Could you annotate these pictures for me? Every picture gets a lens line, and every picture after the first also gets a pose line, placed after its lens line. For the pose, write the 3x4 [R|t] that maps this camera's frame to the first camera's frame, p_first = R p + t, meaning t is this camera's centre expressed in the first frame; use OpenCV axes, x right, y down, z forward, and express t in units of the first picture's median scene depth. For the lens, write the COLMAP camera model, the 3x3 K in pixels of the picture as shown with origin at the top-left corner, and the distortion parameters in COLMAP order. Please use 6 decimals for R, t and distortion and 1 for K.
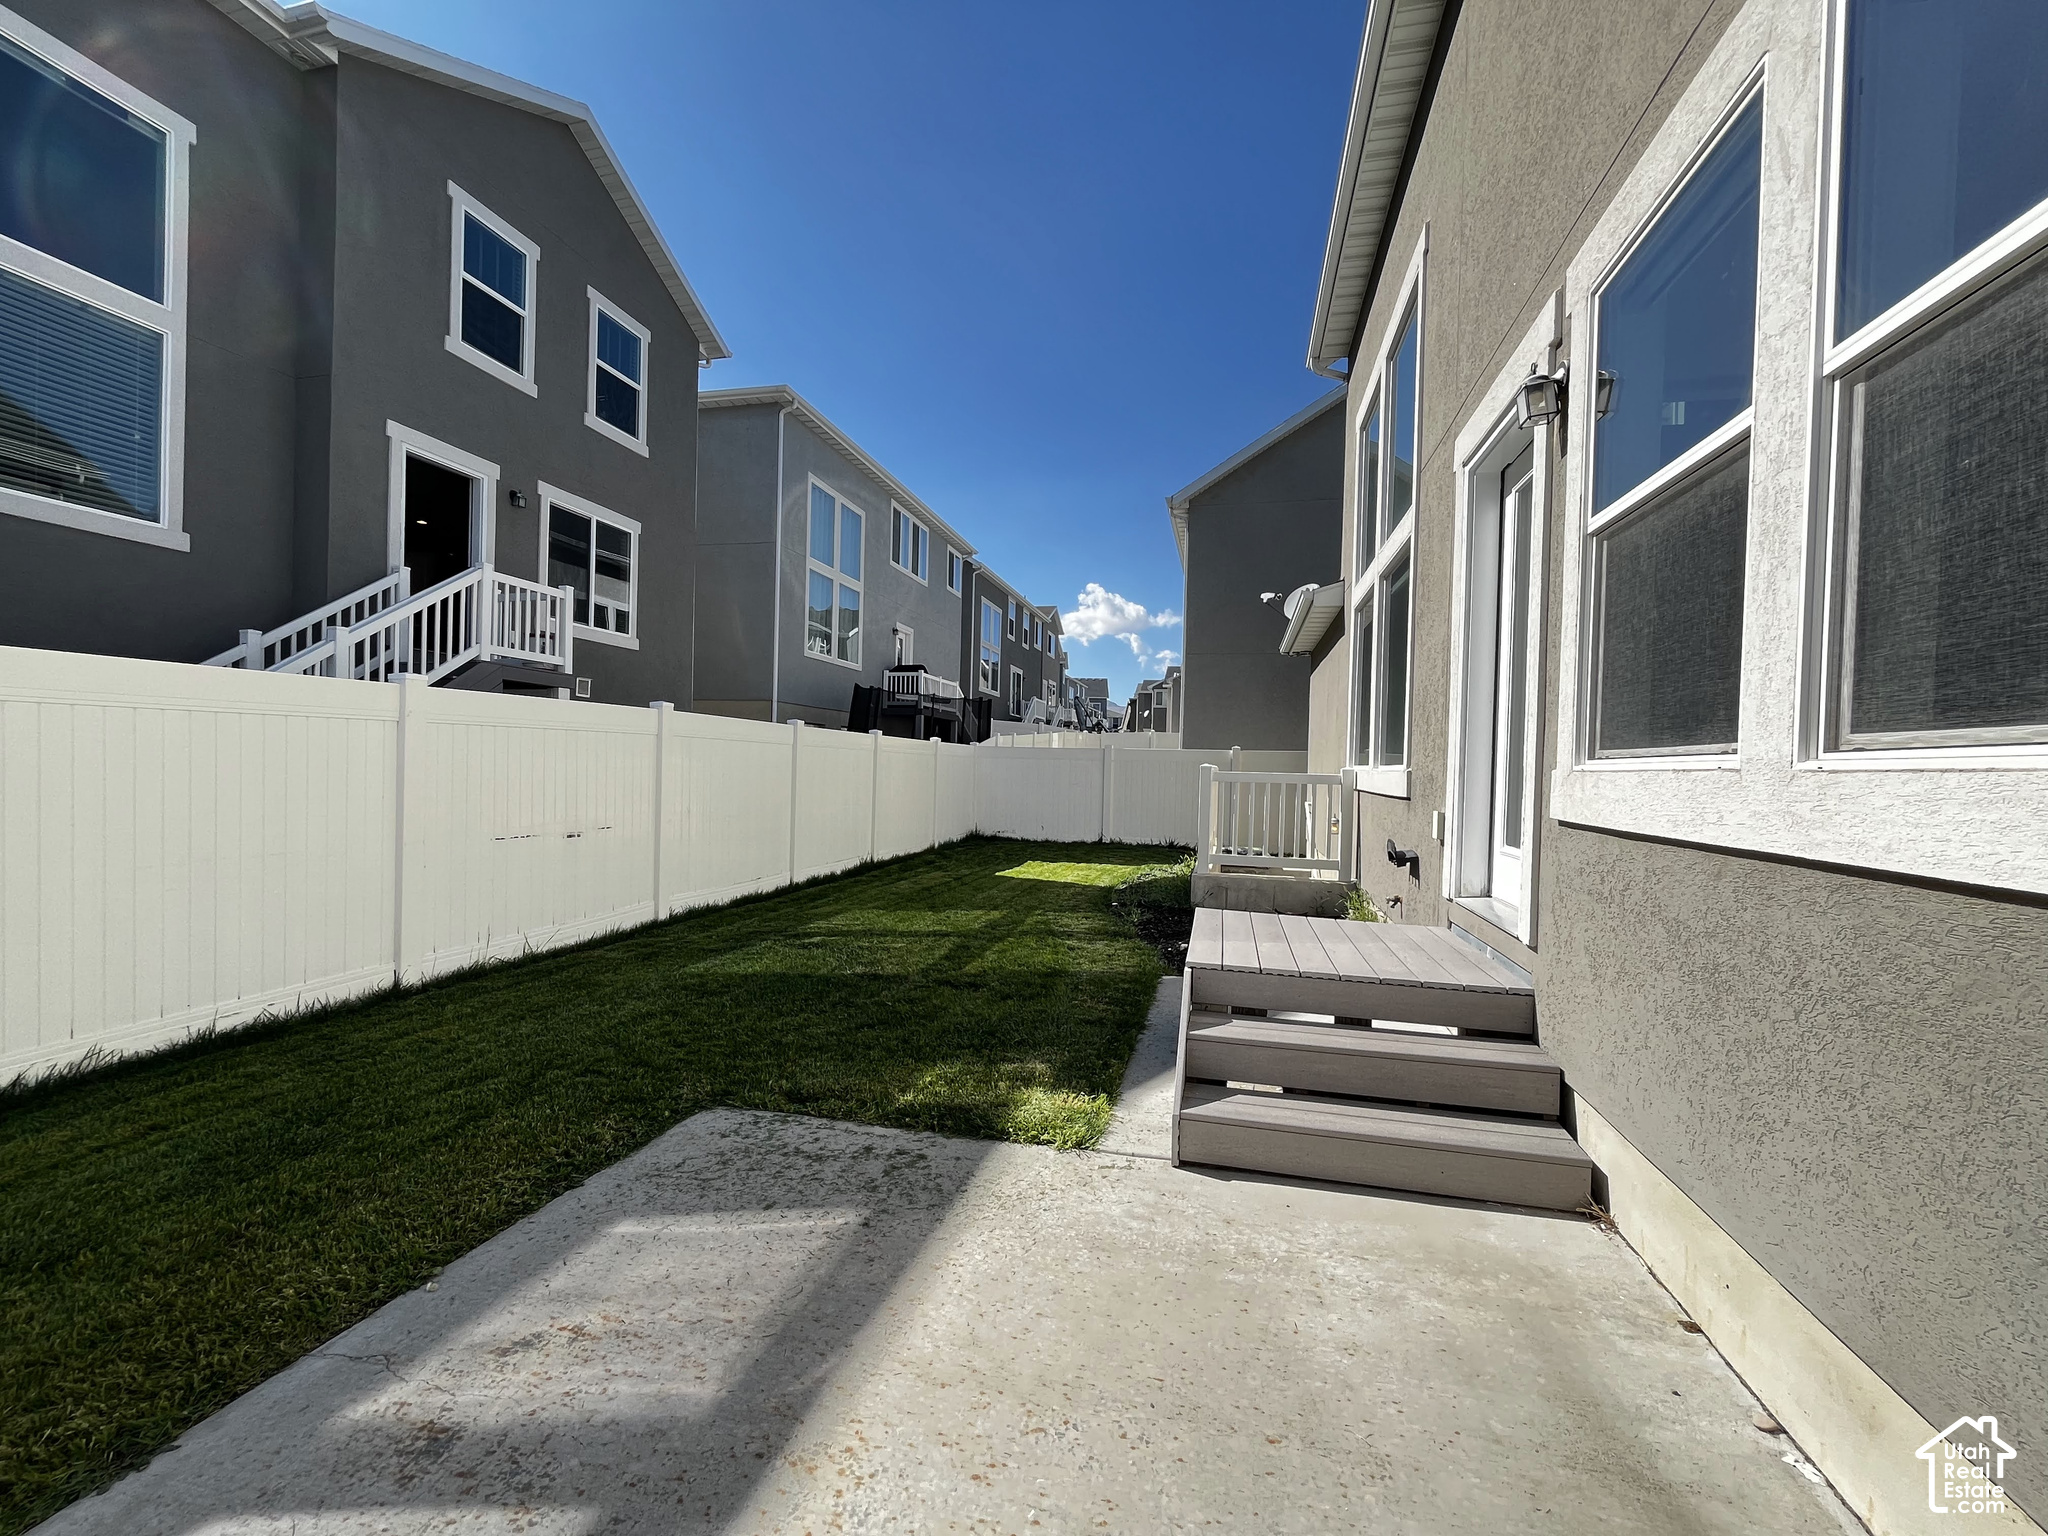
lens RADIAL K [[823.2, 0, 1032.4], [0, 823.2, 777.9], [0, 0, 1]] dist [0.001212, -0.000089]
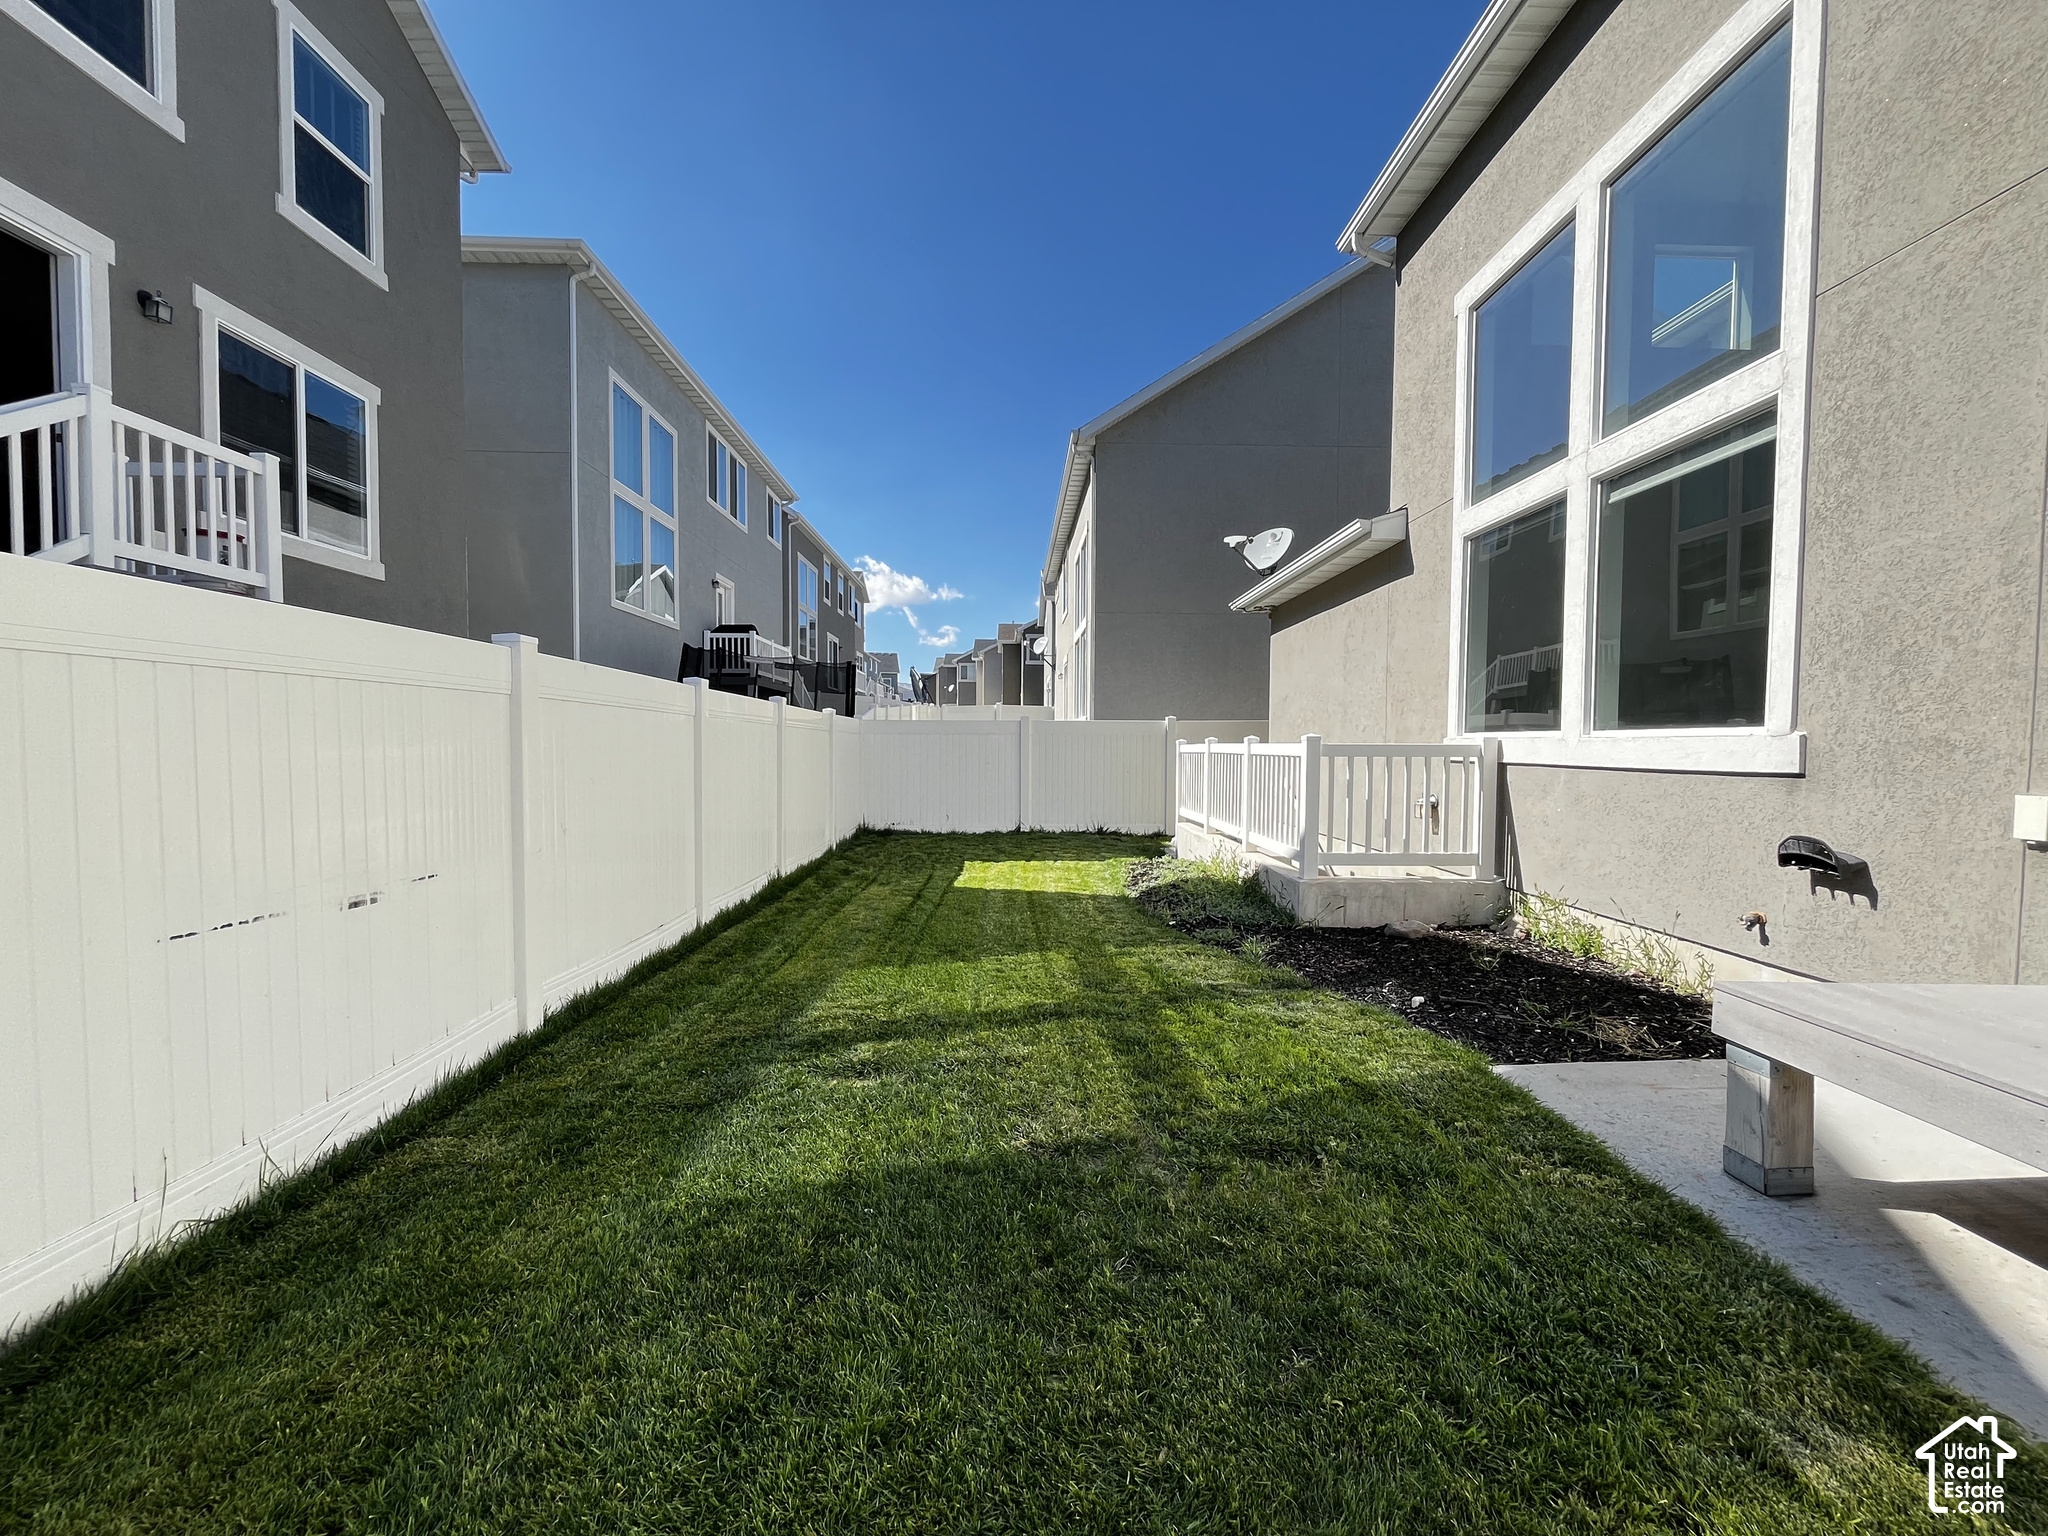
lens RADIAL K [[826.9, 0, 1029.5], [0, 826.9, 775.3], [0, 0, 1]] dist [0.000021, -0.000336]
pose [[0.966501, -0.029366, 0.254976, -0.148955], [0.023020, 0.999347, 0.027837, -0.003916], [-0.255627, -0.021034, 0.966547, 0.215637]]
